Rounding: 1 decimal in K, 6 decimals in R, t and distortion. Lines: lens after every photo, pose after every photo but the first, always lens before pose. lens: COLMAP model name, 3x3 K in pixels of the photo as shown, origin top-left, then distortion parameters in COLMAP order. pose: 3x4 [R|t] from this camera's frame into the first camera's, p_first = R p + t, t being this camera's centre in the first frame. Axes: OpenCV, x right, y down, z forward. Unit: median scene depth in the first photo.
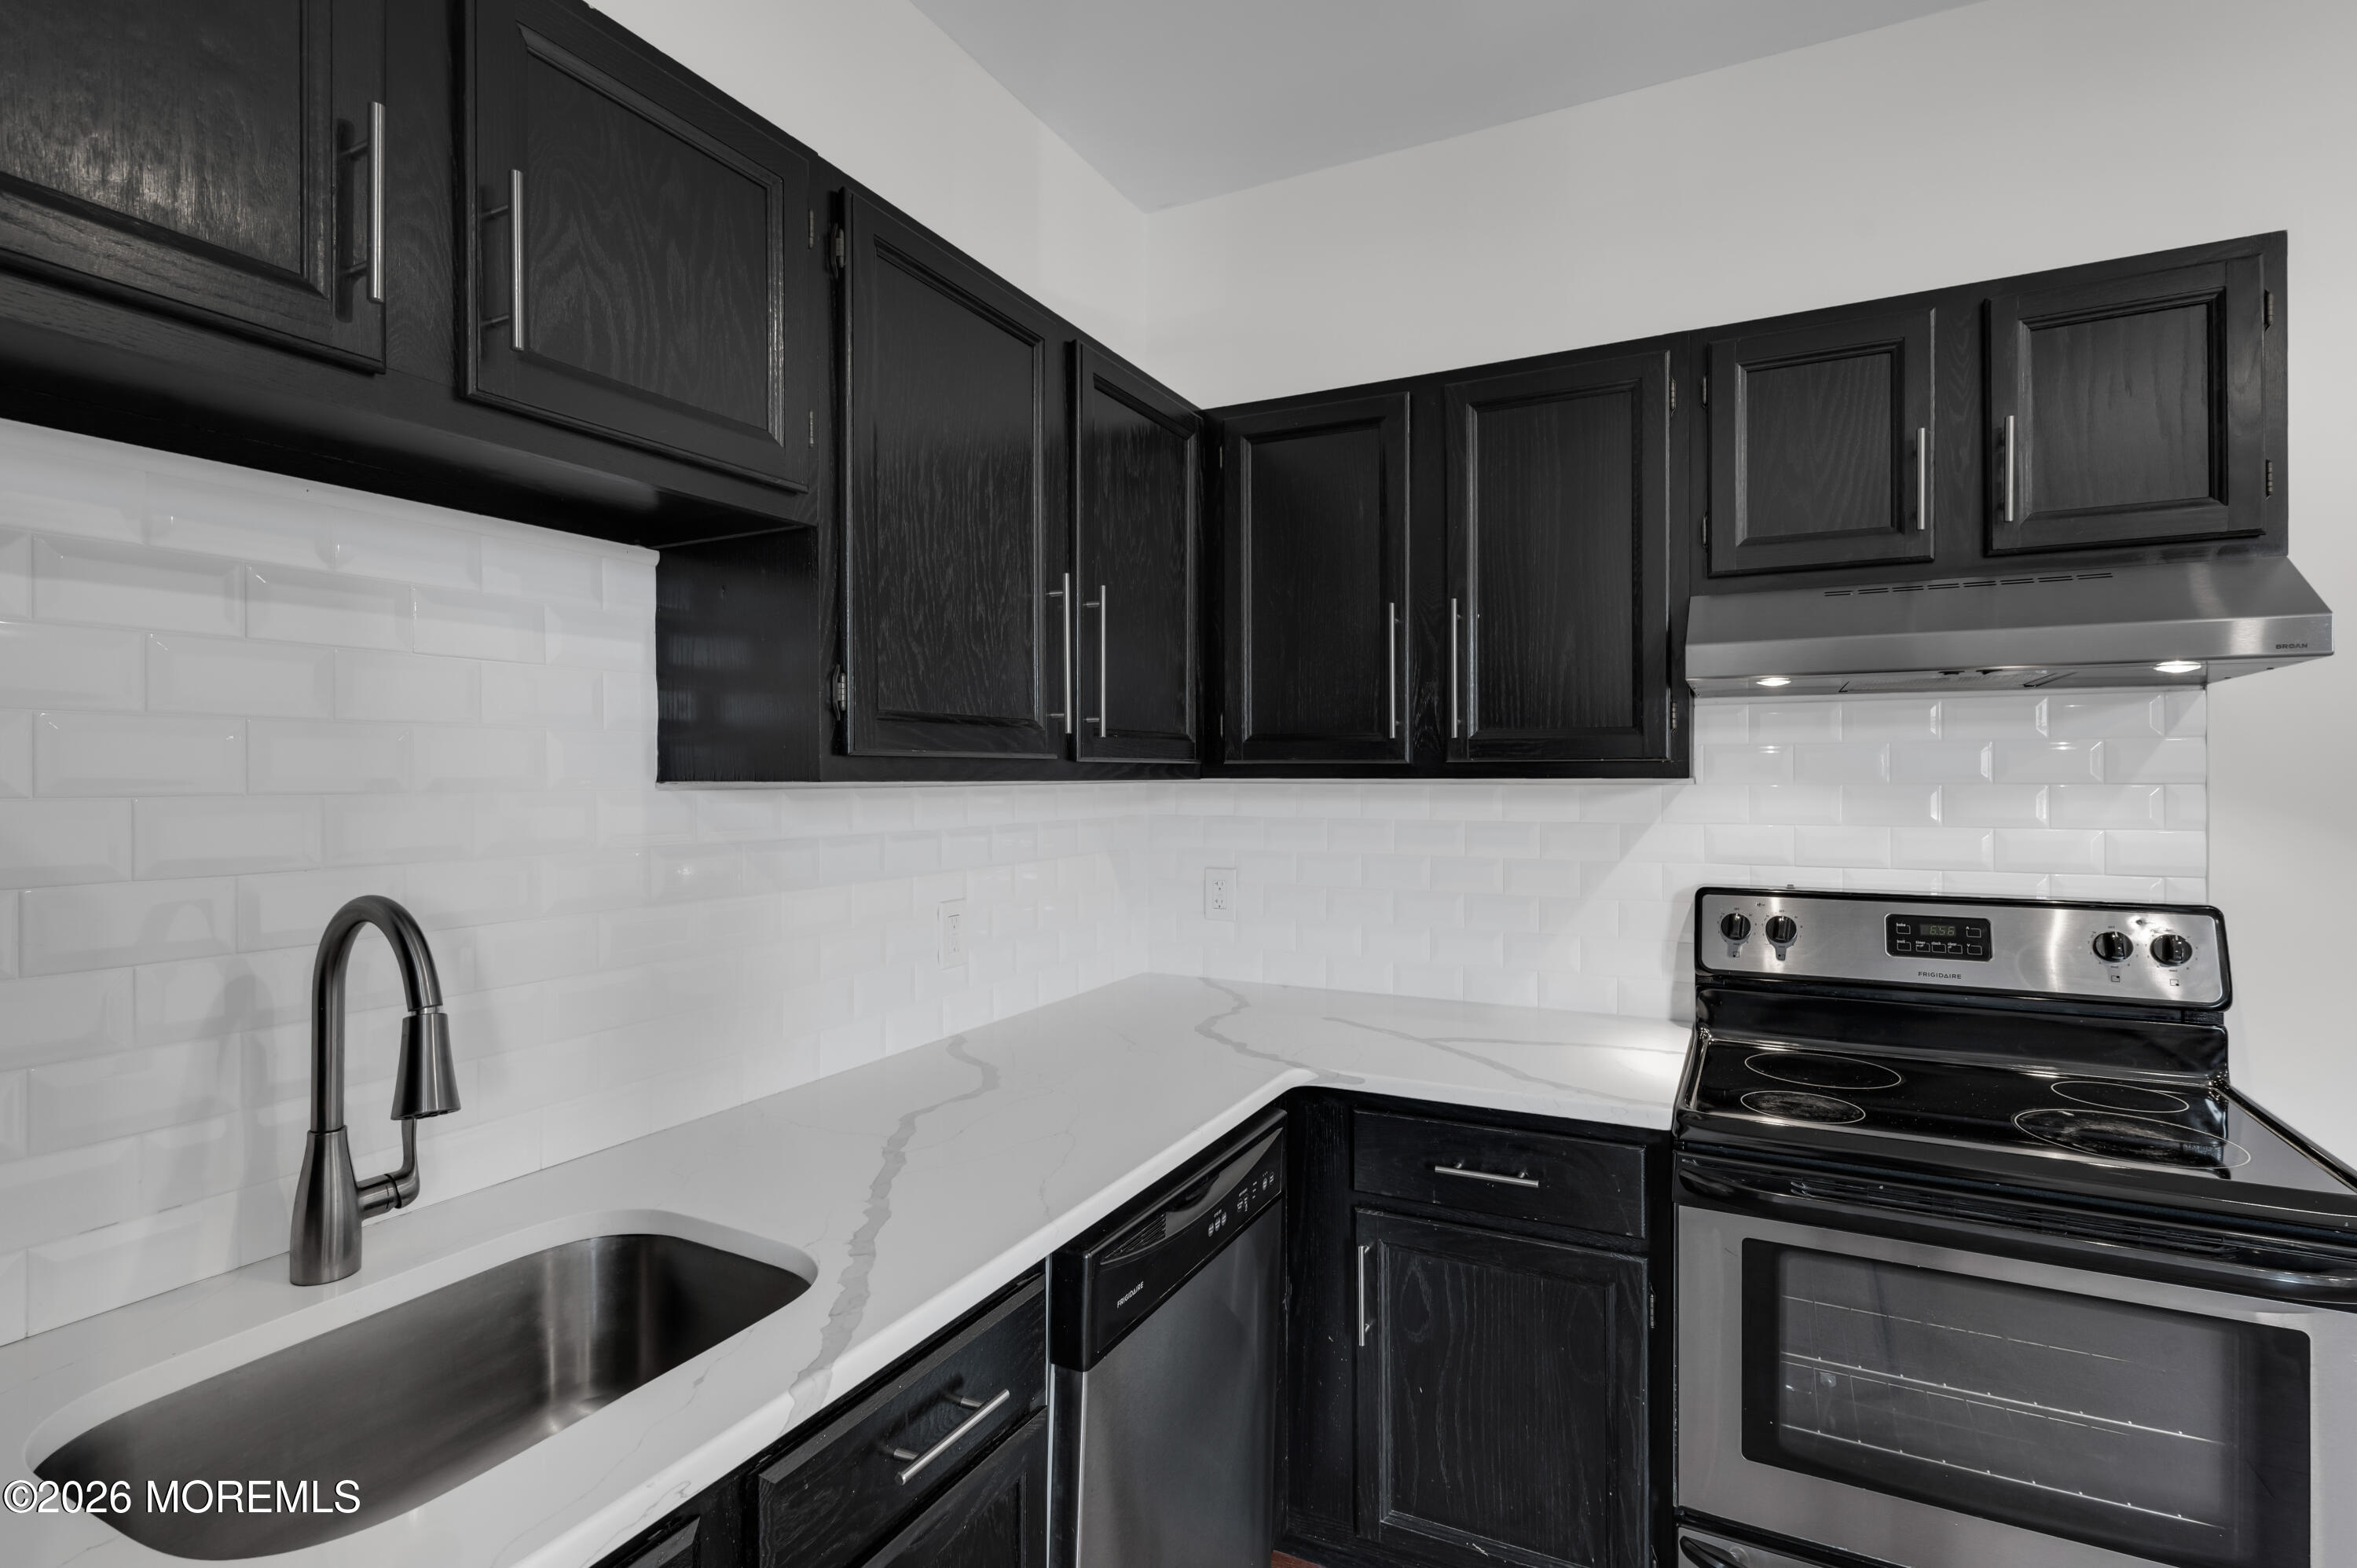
lens RADIAL K [[1126.2, 0, 1181.2], [0, 1126.2, 781.5], [0, 0, 1]] dist [-0.000583, -0.000058]
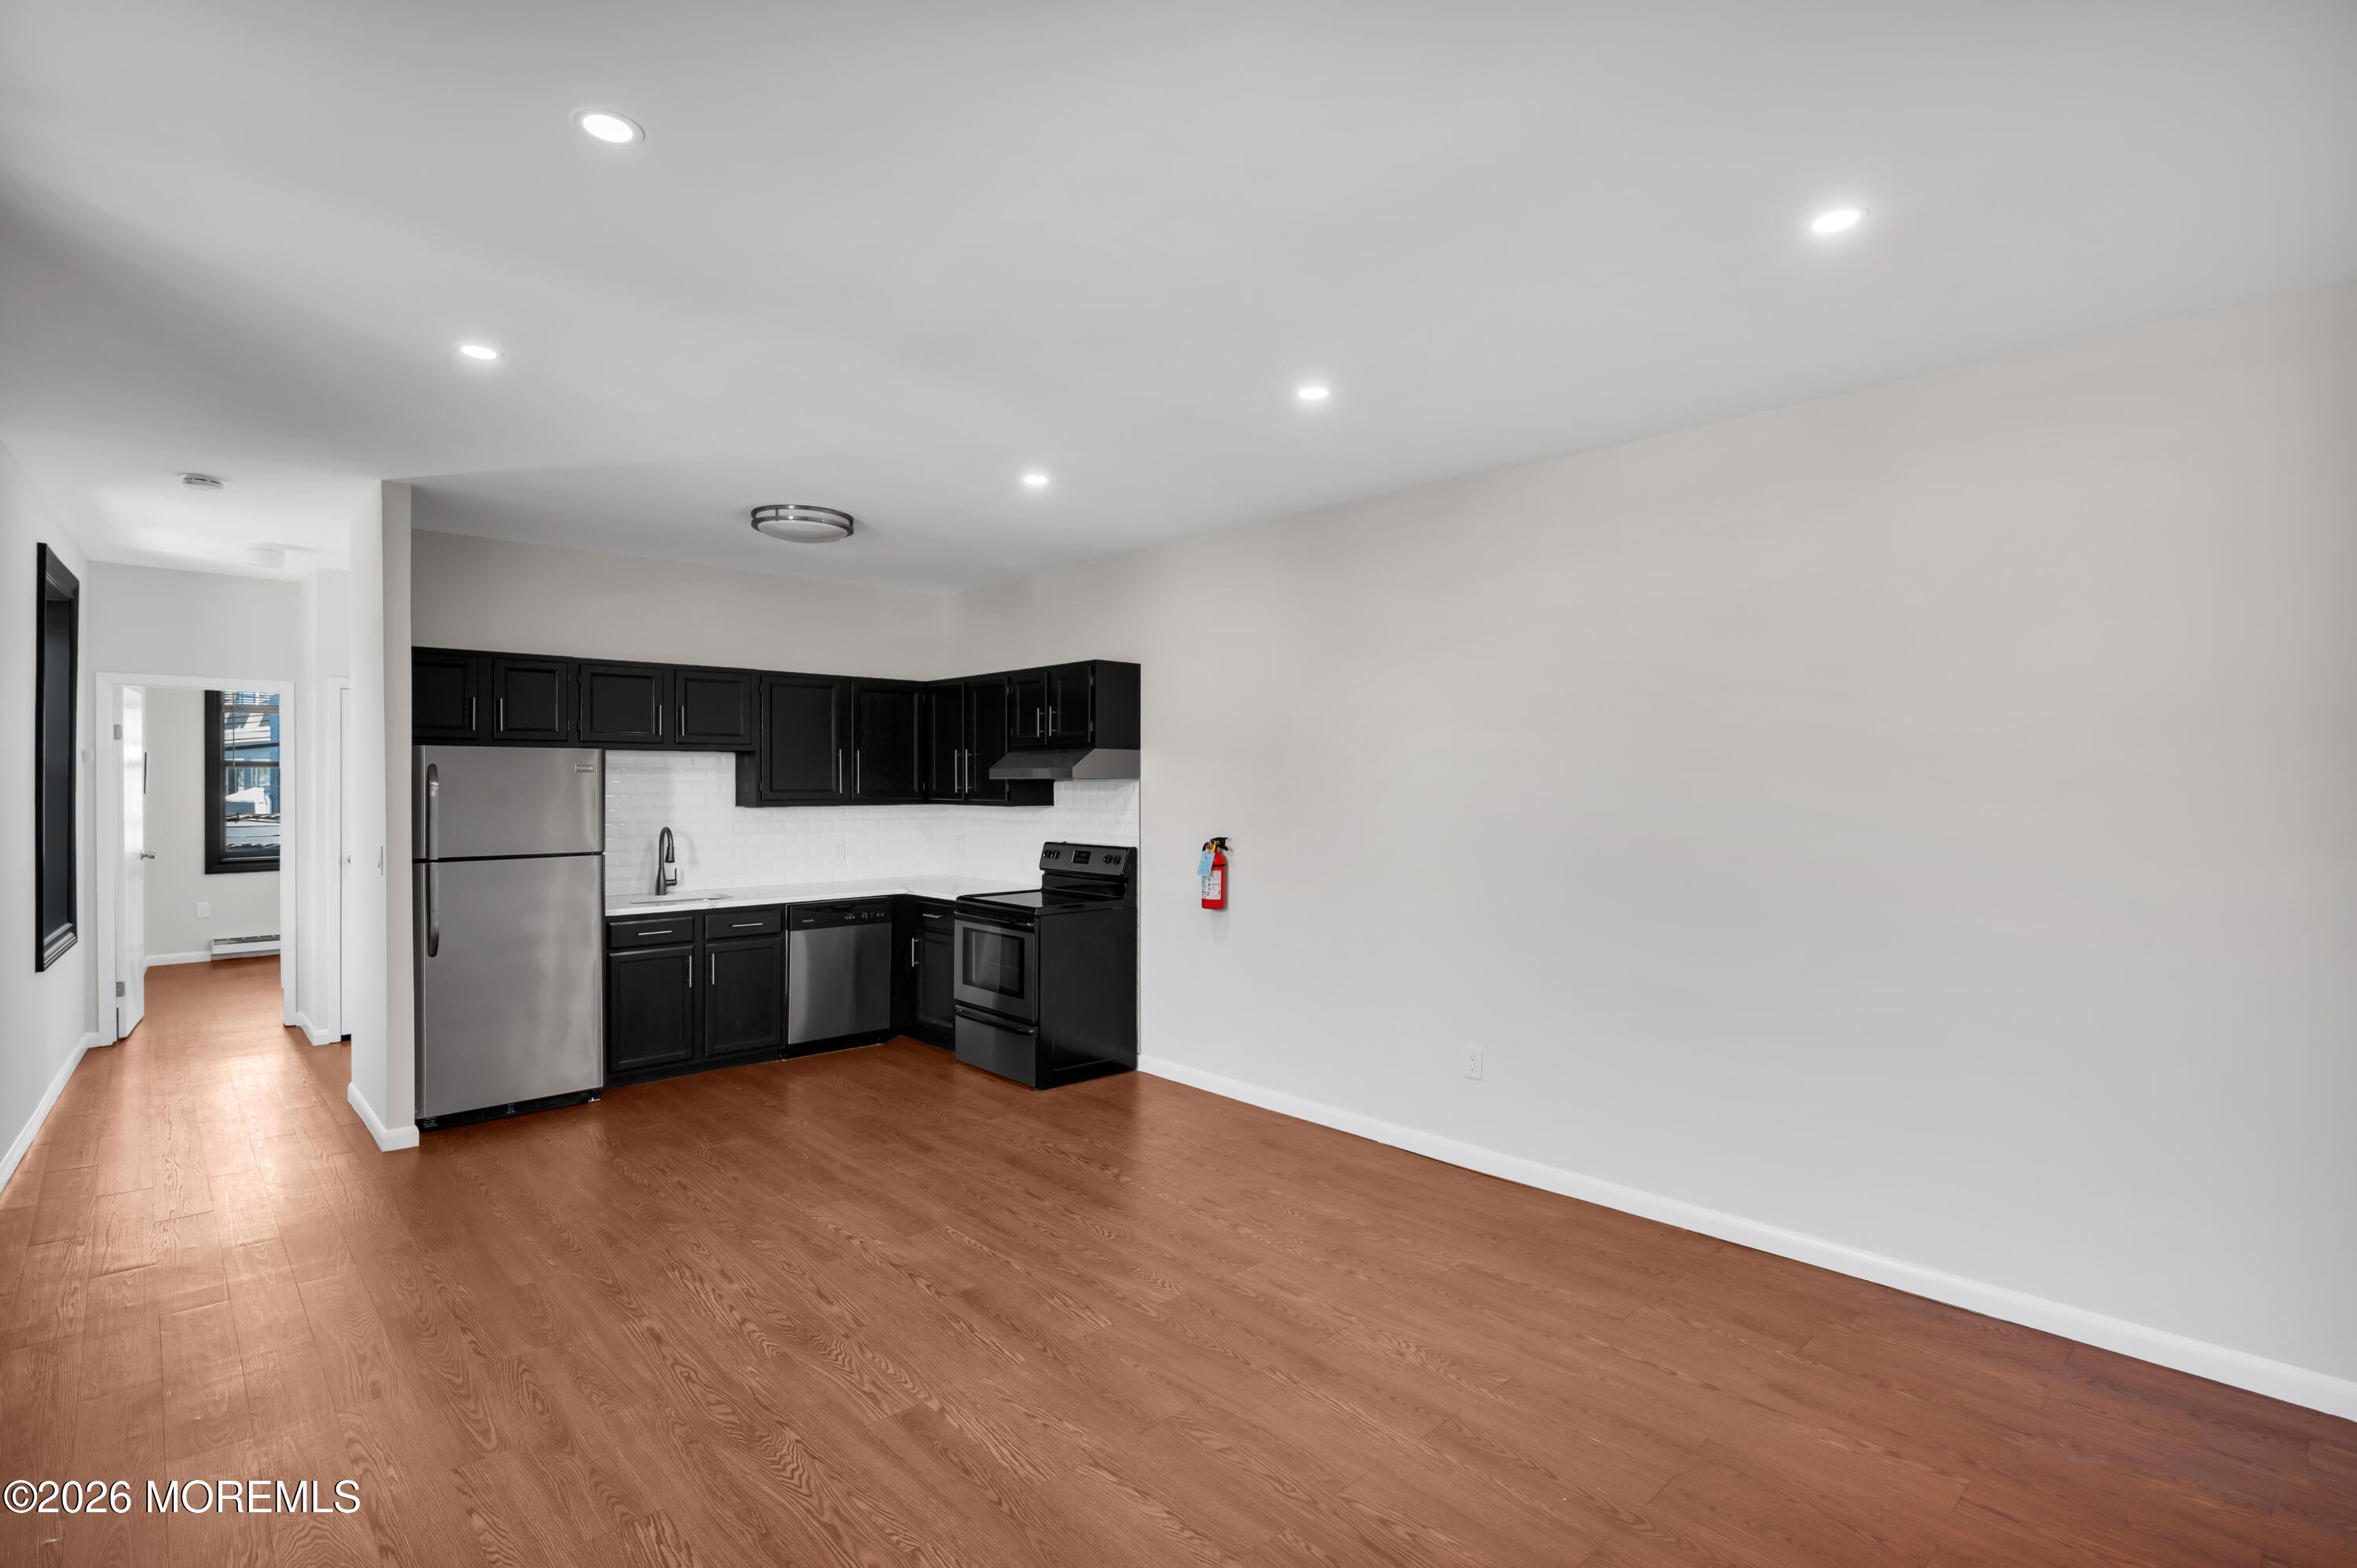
lens RADIAL K [[1126.2, 0, 1181.2], [0, 1126.2, 781.5], [0, 0, 1]] dist [-0.000583, -0.000058]
pose [[0.938472, 0.003571, -0.345337, 2.482415], [-0.005616, 0.999972, -0.004923, -0.075098], [0.345310, 0.006559, 0.938466, -2.319286]]
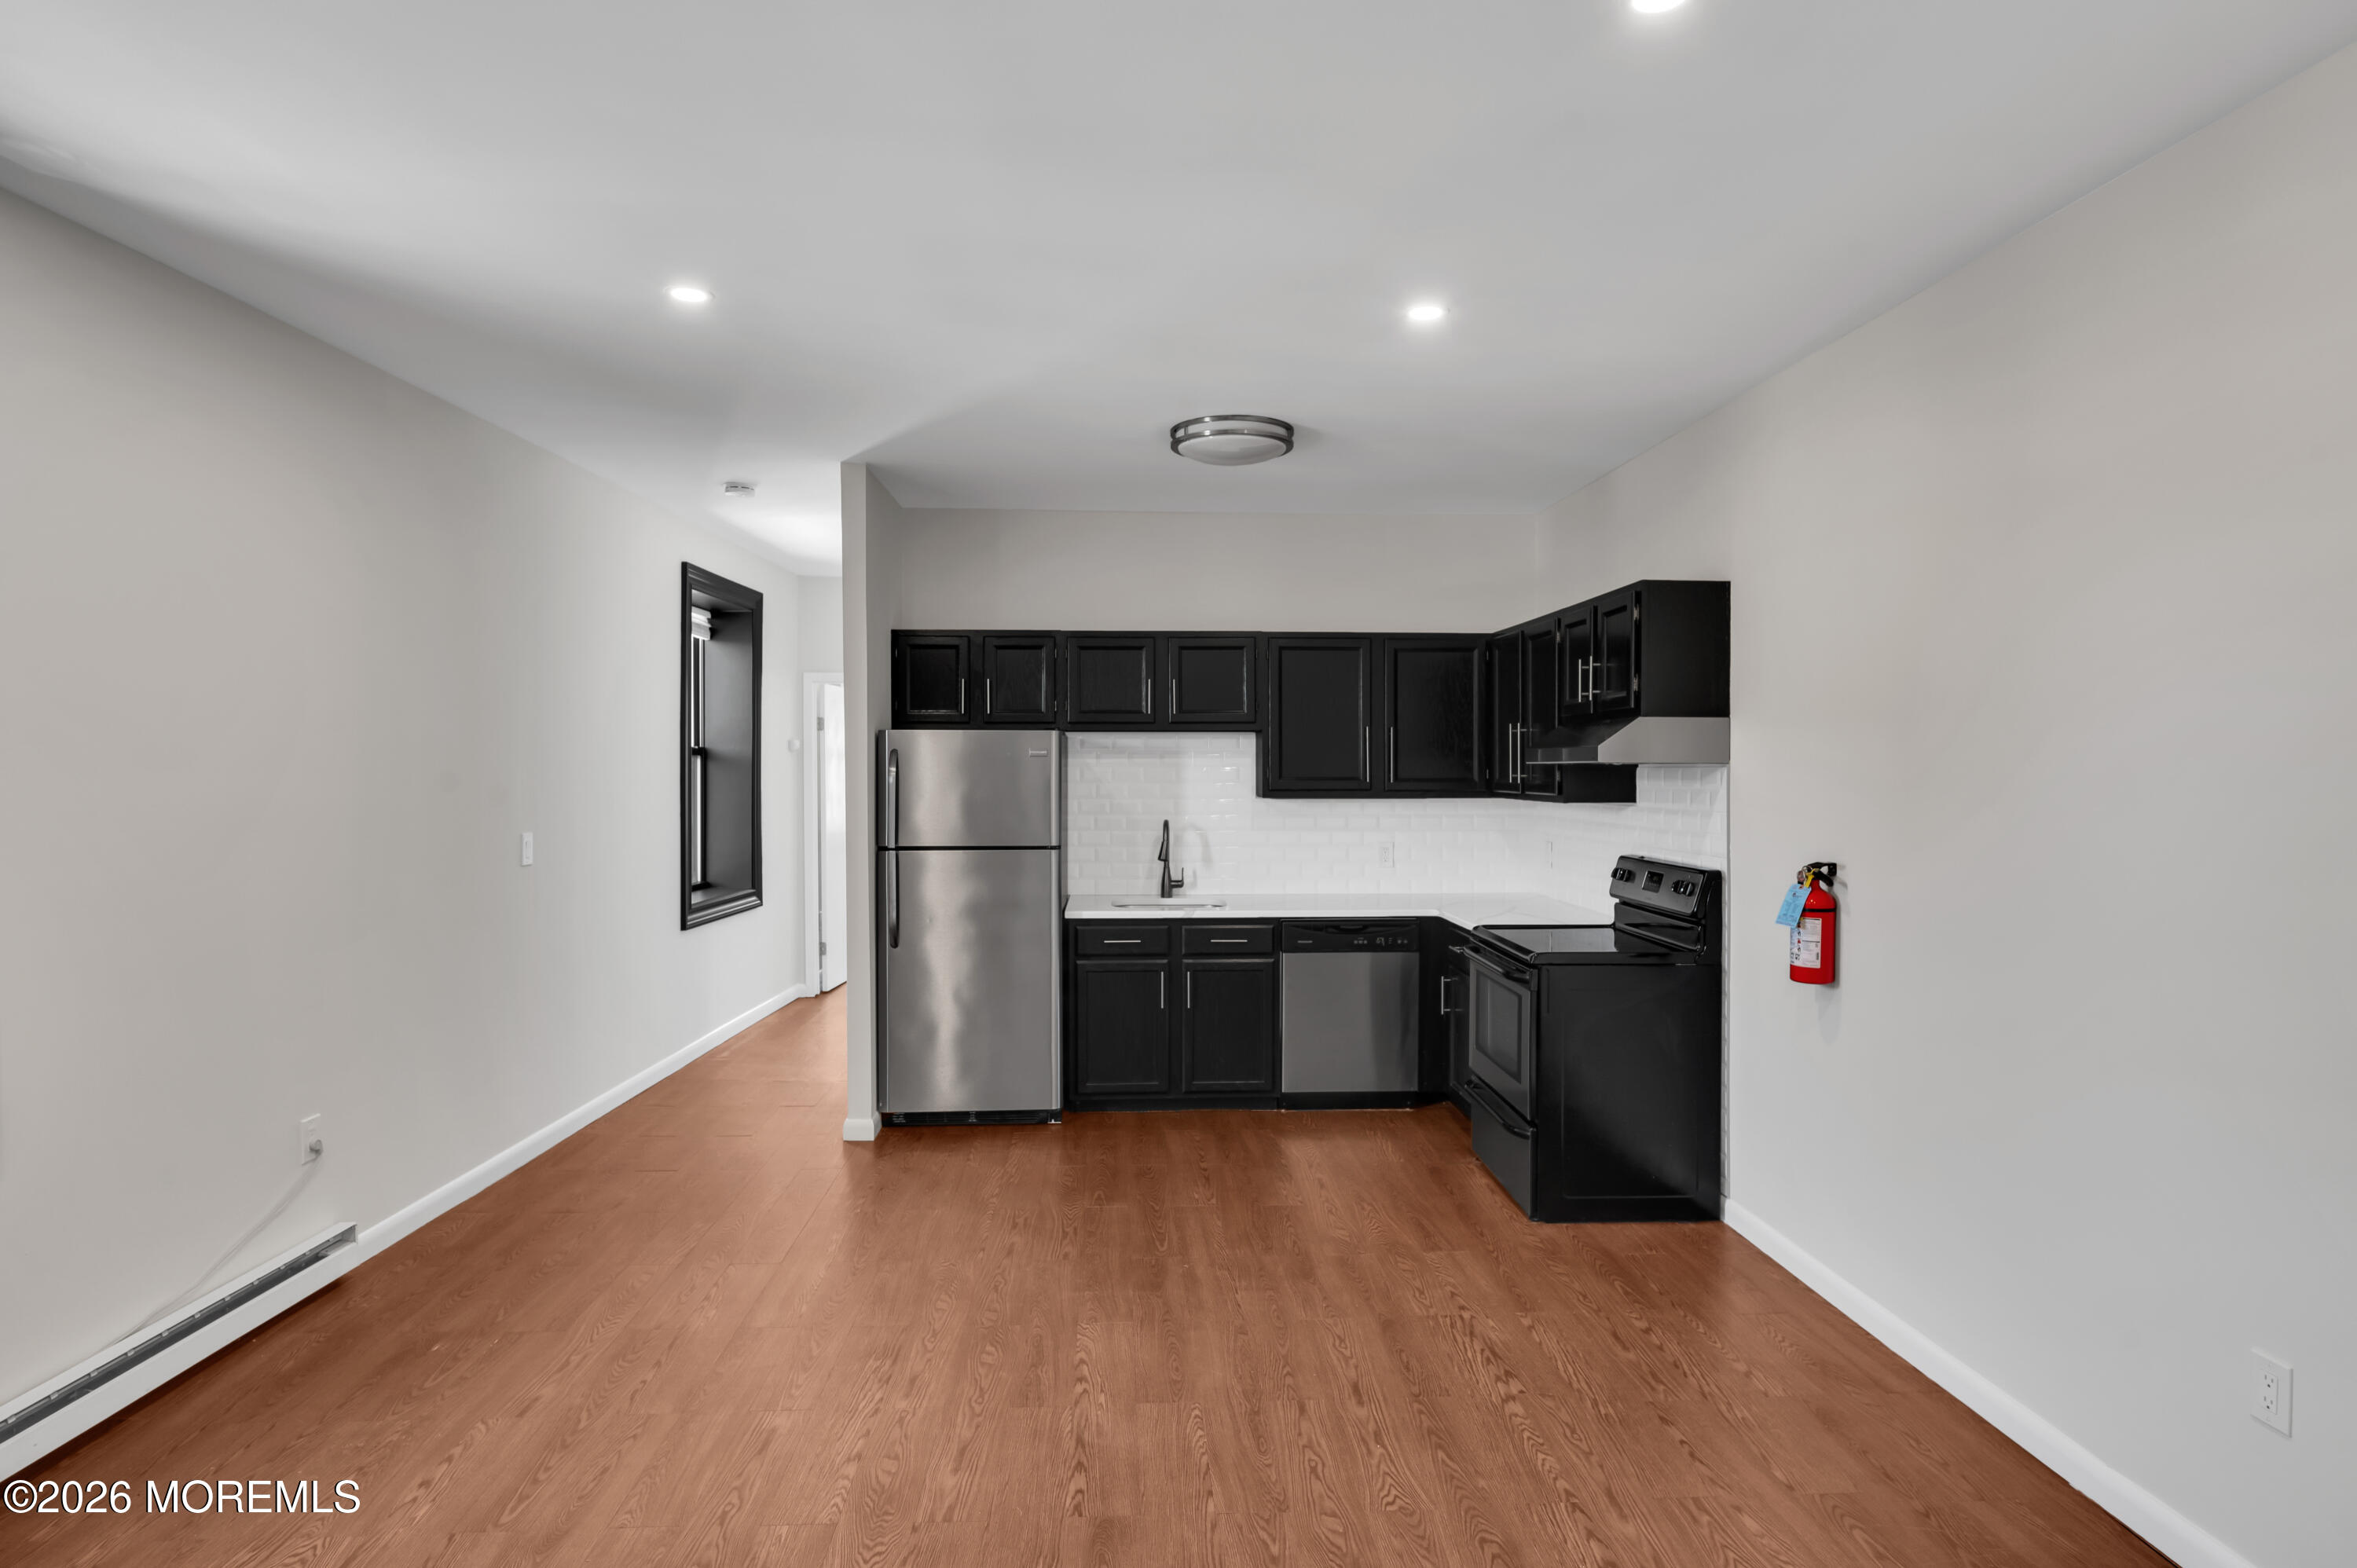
lens RADIAL K [[1292.9, 0, 1181.5], [0, 1292.9, 778.1], [0, 0, 1]] dist [-0.000153, -0.000005]
pose [[0.499353, 0.011273, -0.866325, 2.841380], [-0.007783, 0.999933, 0.008525, -0.084804], [0.866364, 0.002486, 0.499407, -1.197463]]
